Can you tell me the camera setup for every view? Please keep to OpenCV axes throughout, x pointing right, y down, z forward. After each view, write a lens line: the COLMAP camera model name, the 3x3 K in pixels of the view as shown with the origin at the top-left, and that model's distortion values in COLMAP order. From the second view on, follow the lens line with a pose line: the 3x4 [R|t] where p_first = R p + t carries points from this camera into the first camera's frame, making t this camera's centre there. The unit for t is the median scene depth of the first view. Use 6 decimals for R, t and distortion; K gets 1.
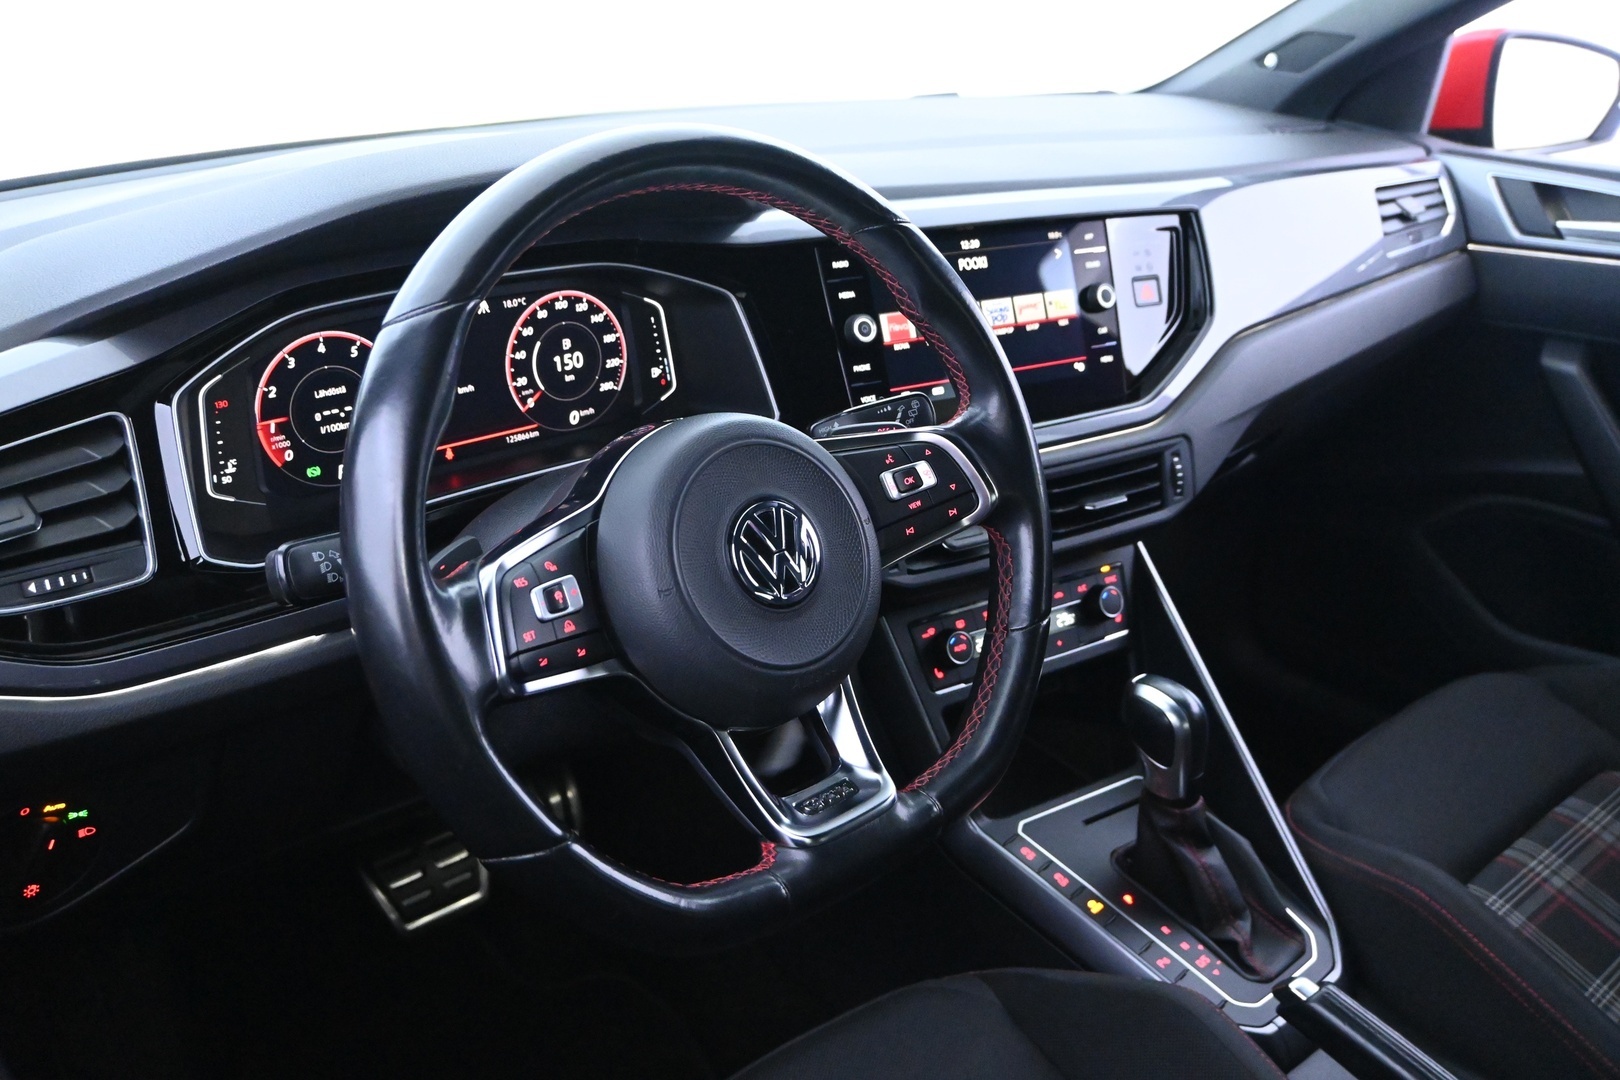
lens RADIAL K [[1520.3, 0, 812.7], [0, 1520.3, 488.4], [0, 0, 1]] dist [0.046144, 0.005089]
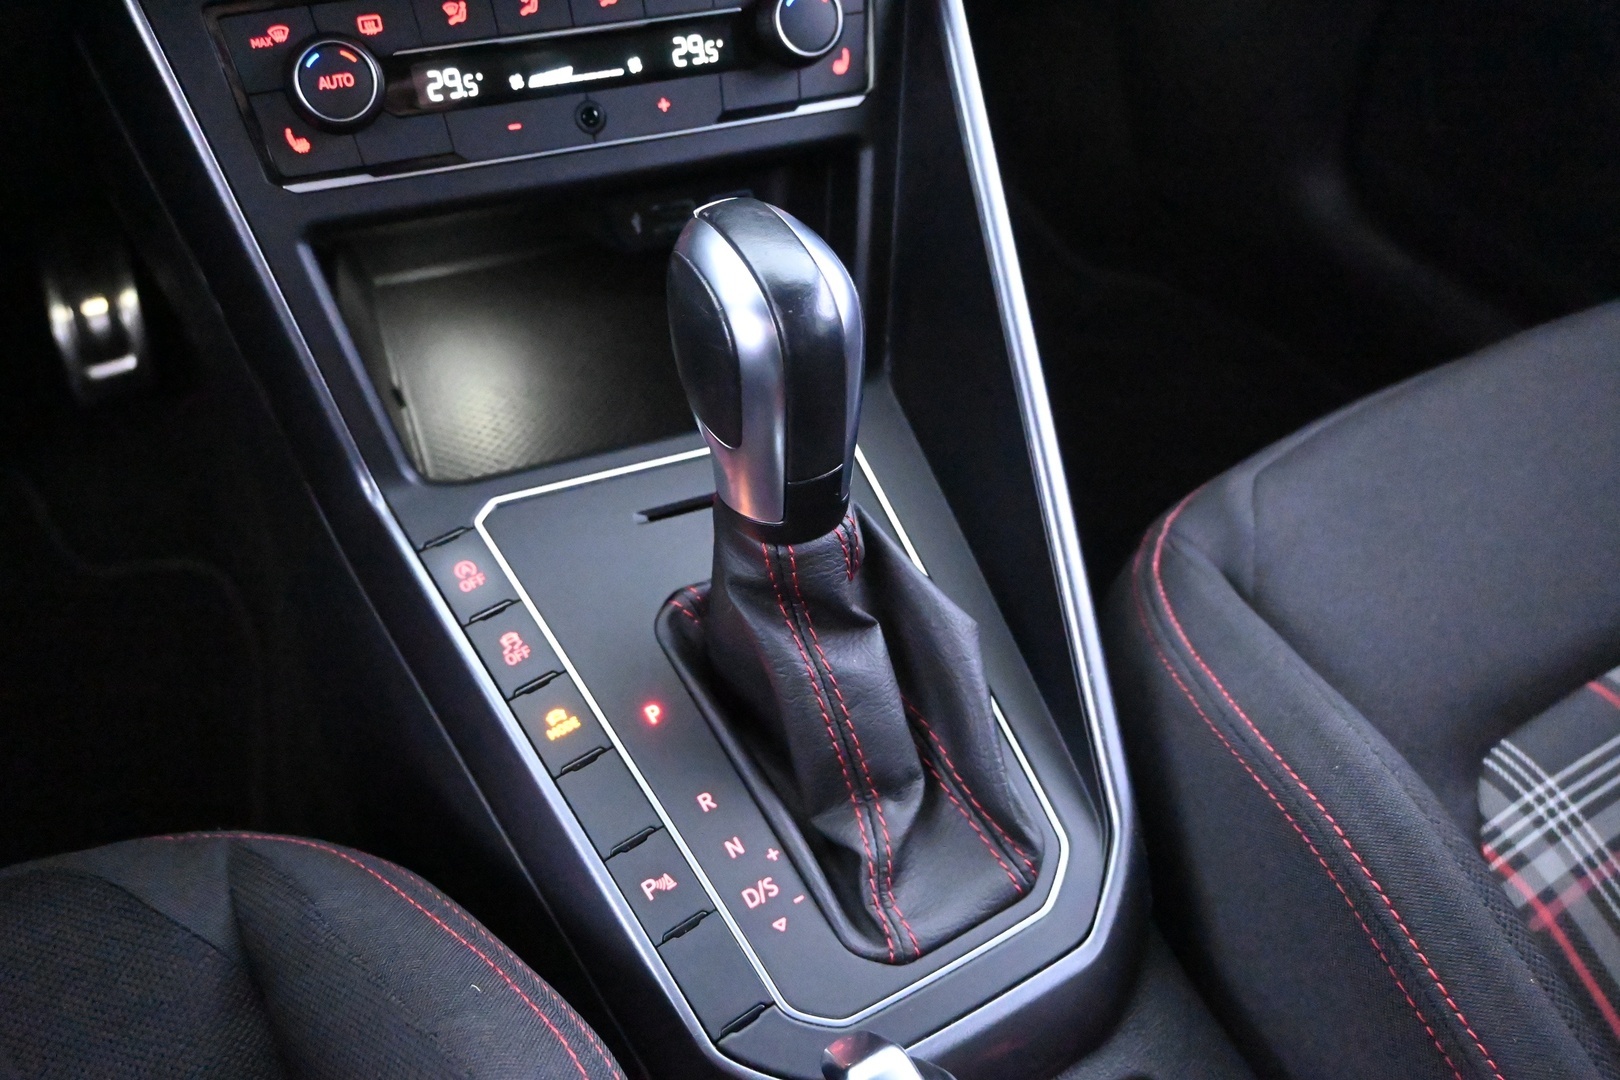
lens RADIAL K [[1318.7, 0, 810.0], [0, 1318.7, 540.0], [0, 0, 1]] dist [-0.010951, -0.003783]
pose [[0.978327, 0.146303, -0.146534, 0.297669], [-0.080788, 0.921271, 0.380438, 0.076287], [0.190657, -0.360354, 0.913124, 0.681745]]
